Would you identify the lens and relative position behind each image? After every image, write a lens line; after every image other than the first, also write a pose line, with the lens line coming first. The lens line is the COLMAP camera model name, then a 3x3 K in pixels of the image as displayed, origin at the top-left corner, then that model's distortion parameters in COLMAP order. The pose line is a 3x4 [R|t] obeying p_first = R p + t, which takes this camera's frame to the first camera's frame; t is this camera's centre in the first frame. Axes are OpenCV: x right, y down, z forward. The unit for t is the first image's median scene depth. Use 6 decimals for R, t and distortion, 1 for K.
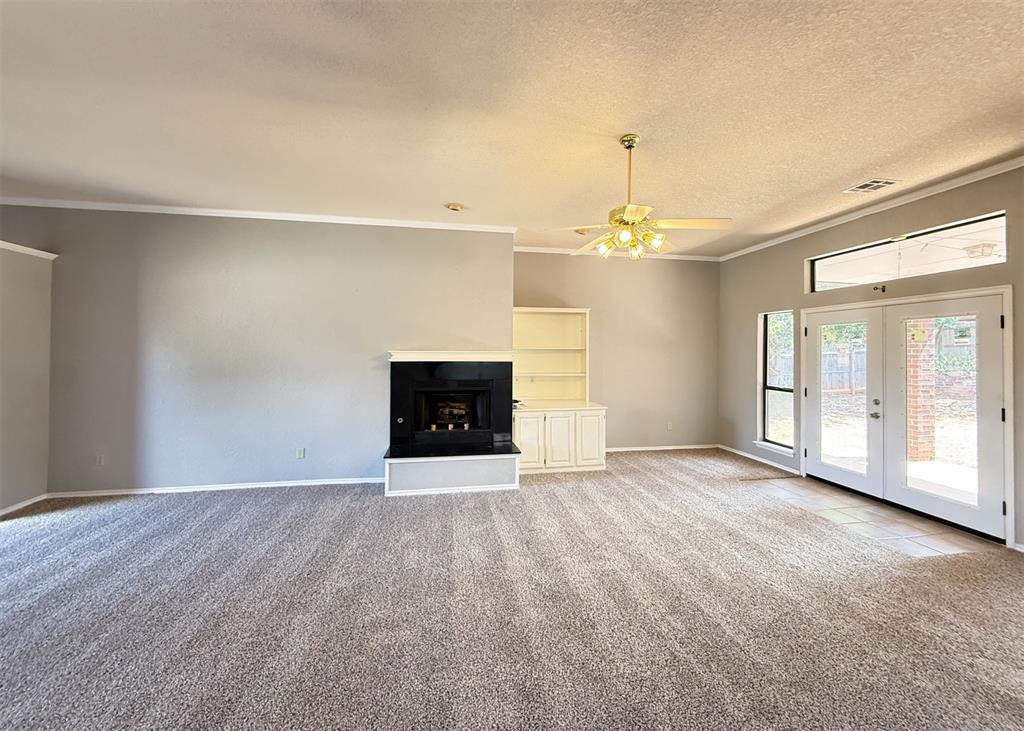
lens RADIAL K [[410.9, 0, 513.4], [0, 410.9, 346.9], [0, 0, 1]] dist [-0.001121, -0.000060]
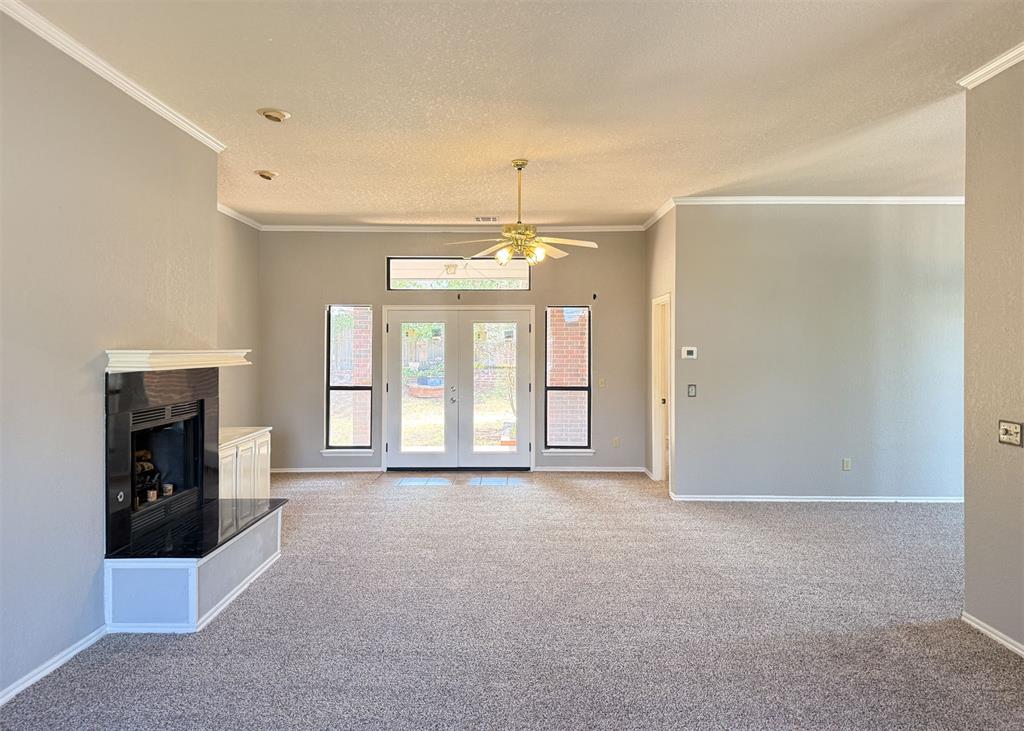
lens RADIAL K [[719.0, 0, 512.3], [0, 719.0, 343.3], [0, 0, 1]] dist [0.096336, -0.114518]
pose [[0.158016, 0.001577, 0.987435, -0.997911], [-0.010501, 0.999945, 0.000083, -0.002341], [-0.987381, -0.010383, 0.158024, 0.414171]]
